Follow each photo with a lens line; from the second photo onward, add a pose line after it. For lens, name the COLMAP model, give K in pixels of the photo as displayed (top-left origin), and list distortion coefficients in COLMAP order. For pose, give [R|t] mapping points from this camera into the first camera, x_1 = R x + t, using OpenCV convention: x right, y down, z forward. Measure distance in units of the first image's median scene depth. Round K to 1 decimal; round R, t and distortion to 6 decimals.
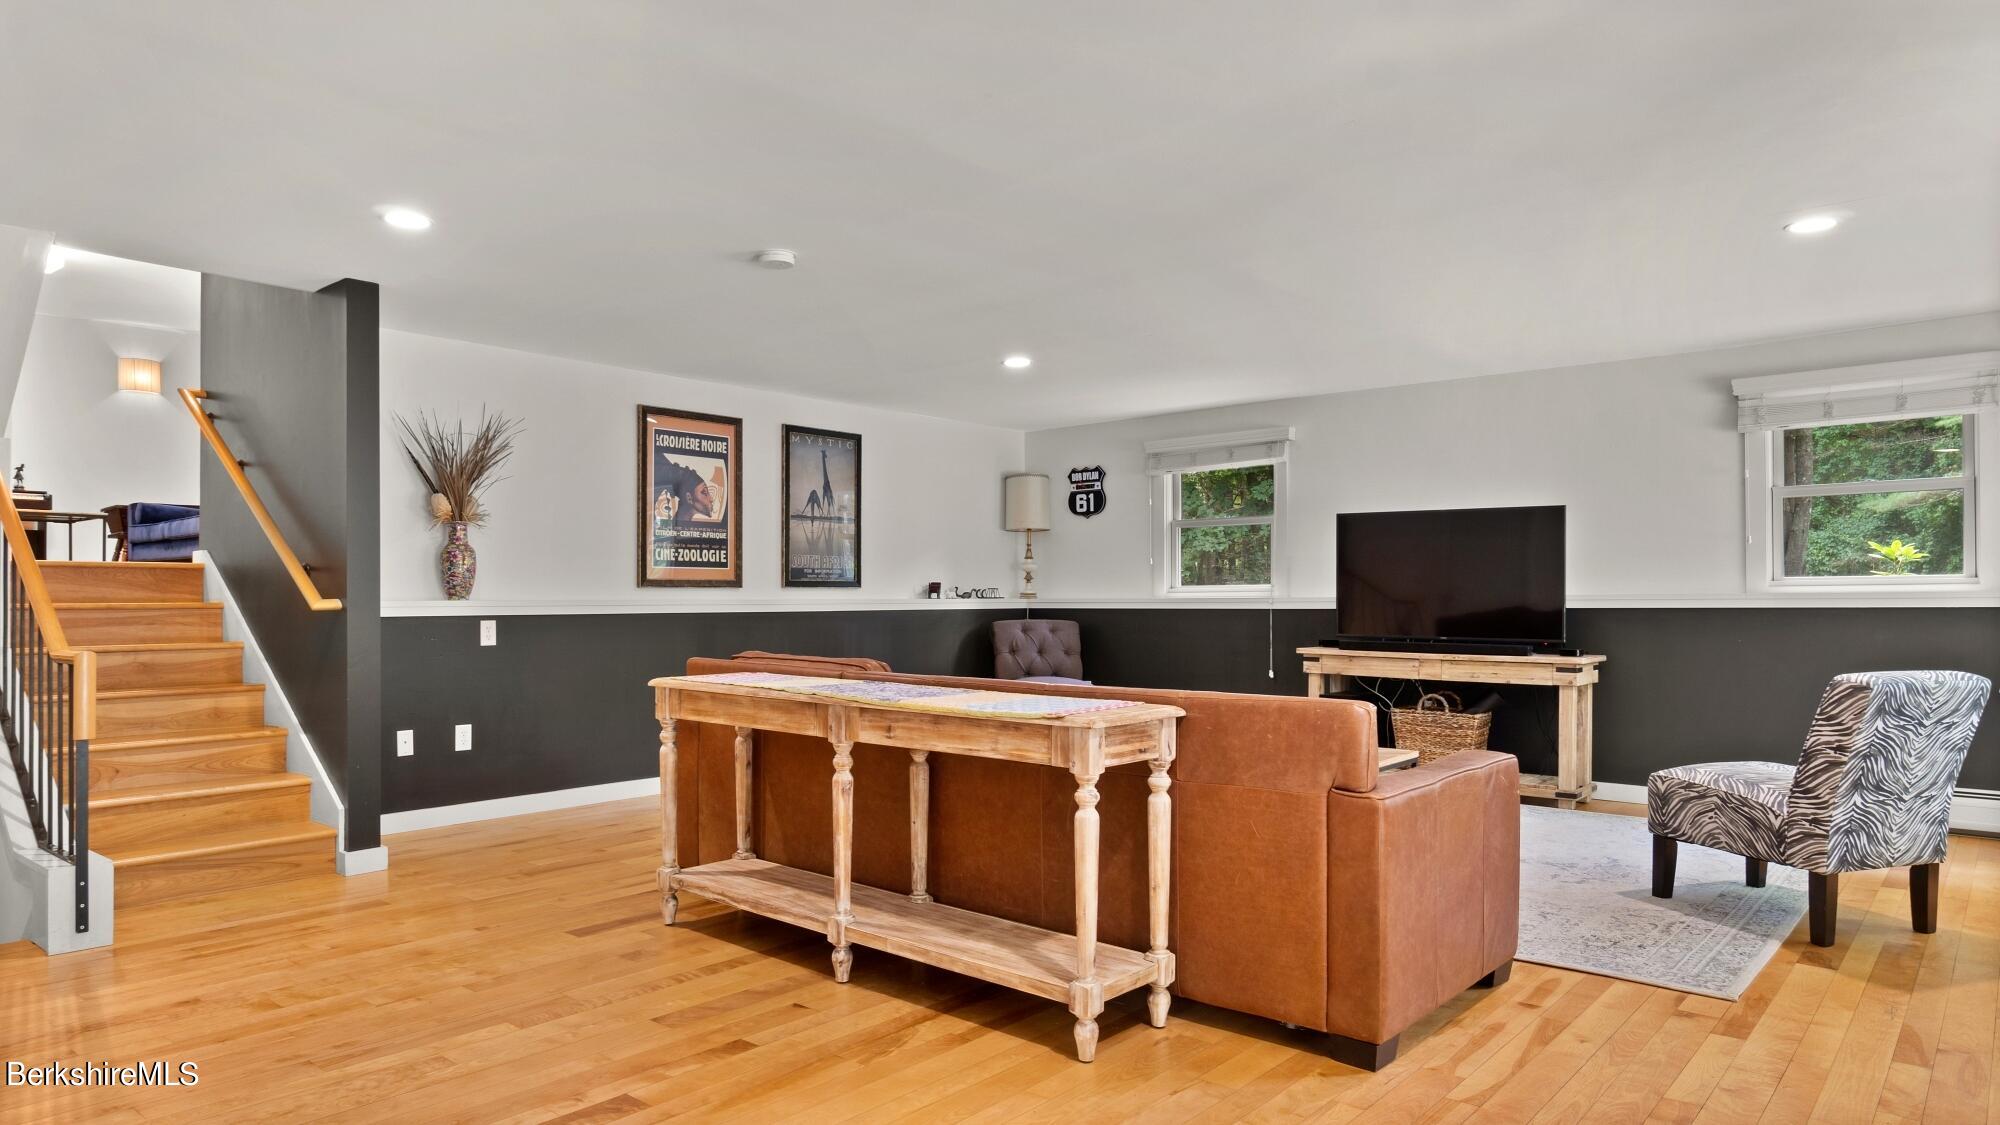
lens RADIAL K [[1196.9, 0, 995.0], [0, 1196.9, 570.4], [0, 0, 1]] dist [-0.015992, 0.007178]
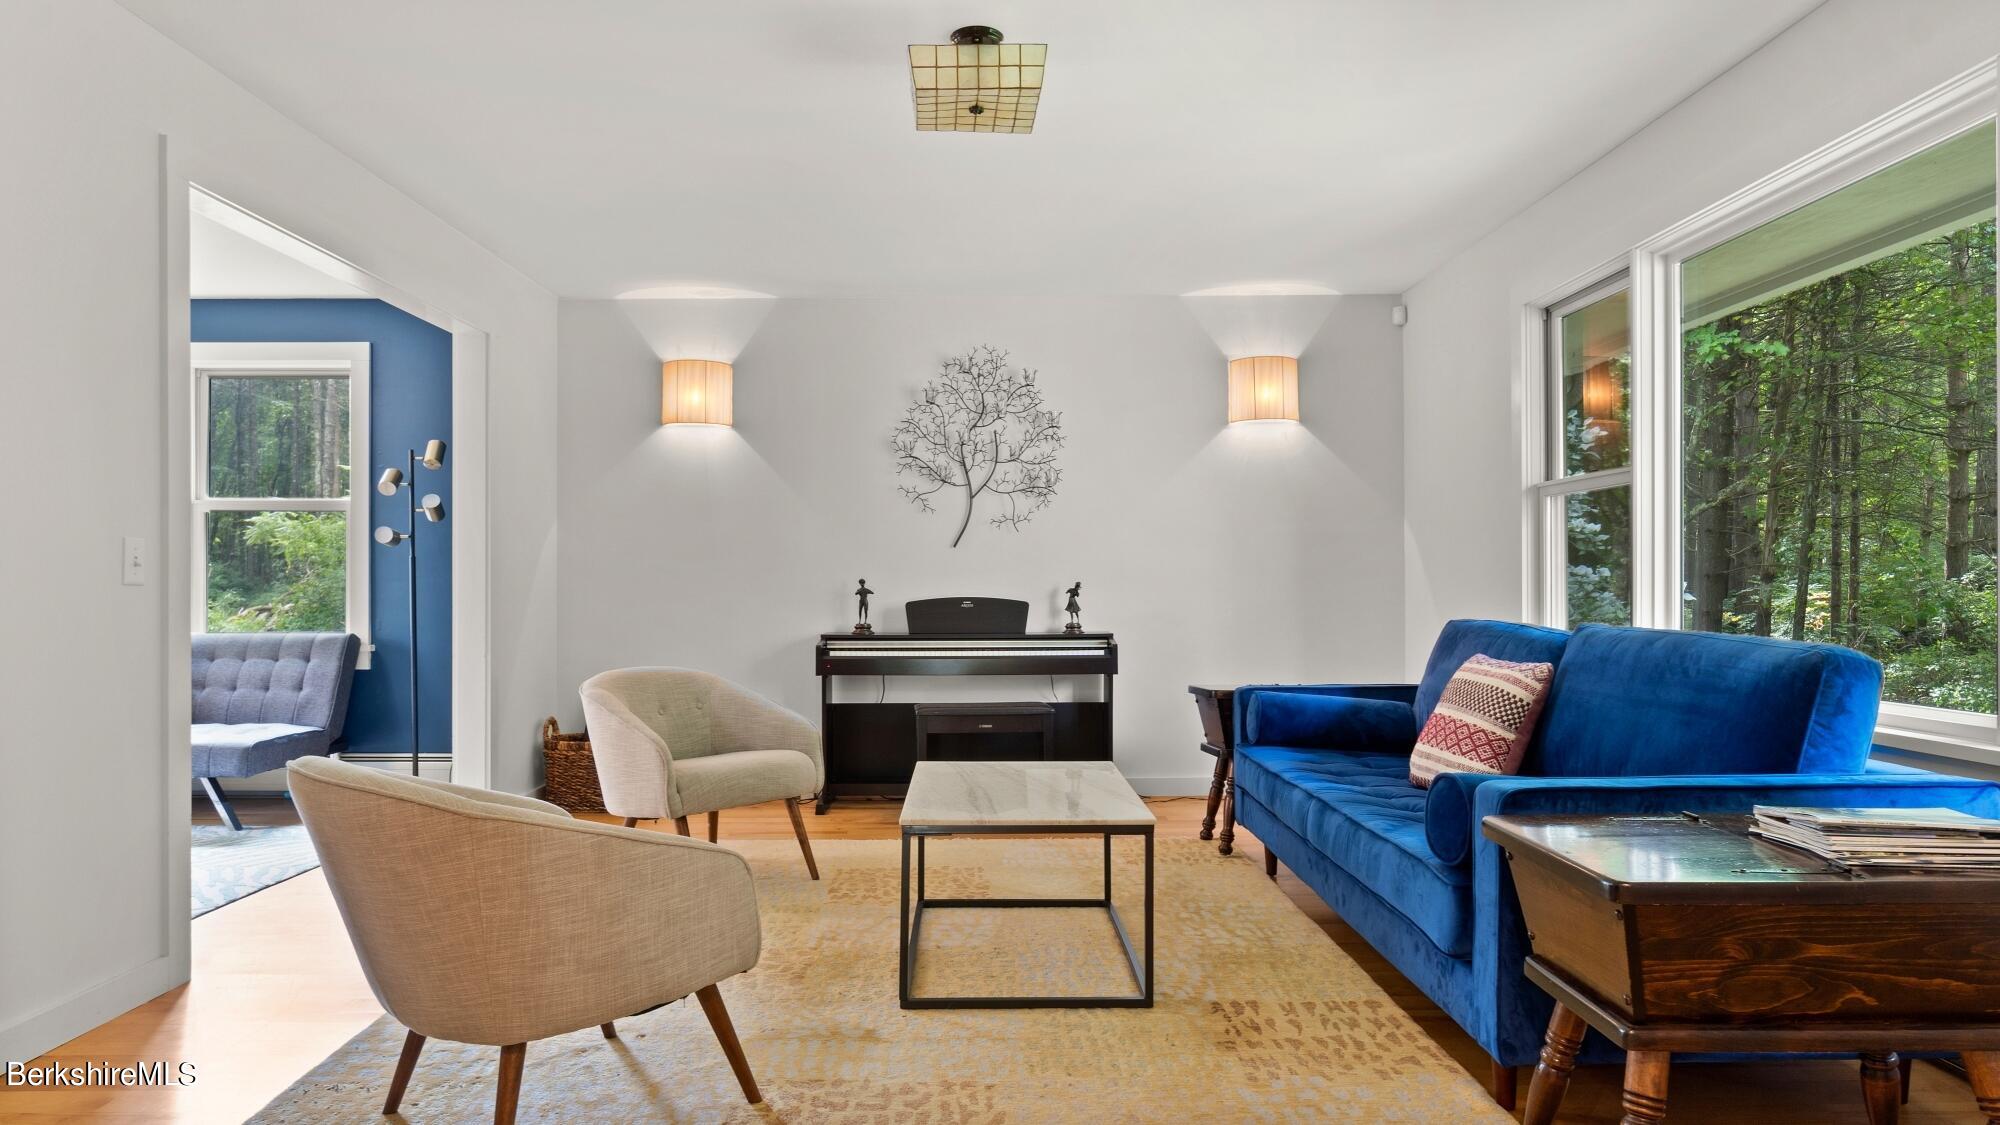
lens RADIAL K [[1196.9, 0, 997.0], [0, 1196.9, 577.6], [0, 0, 1]] dist [-0.015992, 0.007178]
pose [[0.649444, -0.010567, -0.760336, -0.436239], [0.017924, 0.999838, 0.001415, -0.093206], [0.760198, -0.014547, 0.649529, 0.626325]]
